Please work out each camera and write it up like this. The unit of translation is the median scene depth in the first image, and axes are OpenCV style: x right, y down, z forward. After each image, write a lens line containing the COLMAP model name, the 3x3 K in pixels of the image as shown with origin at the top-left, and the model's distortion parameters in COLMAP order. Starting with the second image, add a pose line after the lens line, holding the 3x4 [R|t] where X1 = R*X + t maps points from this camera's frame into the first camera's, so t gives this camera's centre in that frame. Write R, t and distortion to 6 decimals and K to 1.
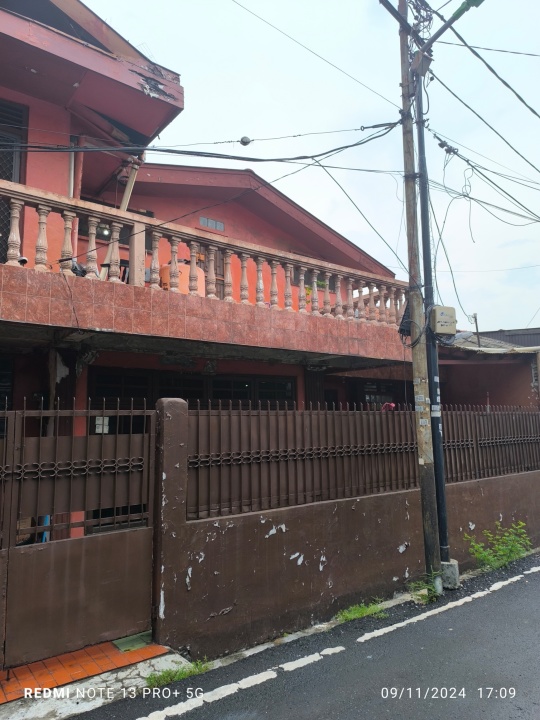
lens RADIAL K [[499.4, 0, 268.0], [0, 499.4, 358.7], [0, 0, 1]] dist [0.034056, -0.018207]
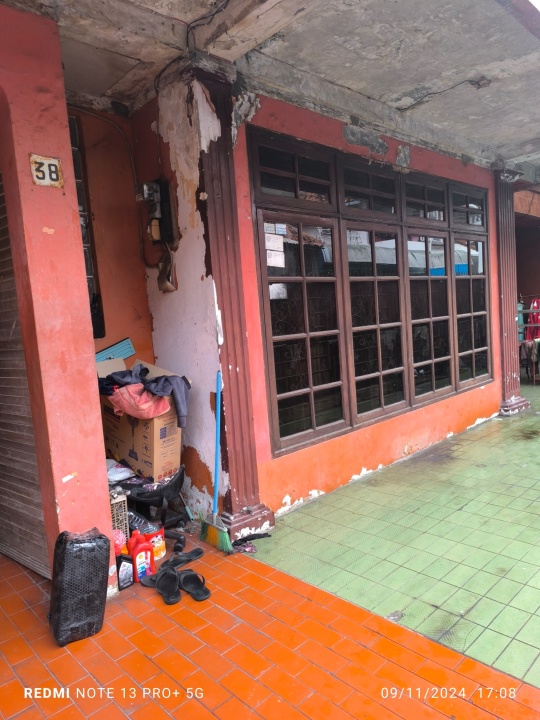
lens RADIAL K [[499.4, 0, 250.8], [0, 499.4, 366.3], [0, 0, 1]] dist [0.034056, -0.018207]
pose [[0.993900, -0.067607, 0.087130, -0.563340], [0.046977, 0.974334, 0.220149, 0.182373], [-0.099778, -0.214713, 0.971567, 0.664152]]
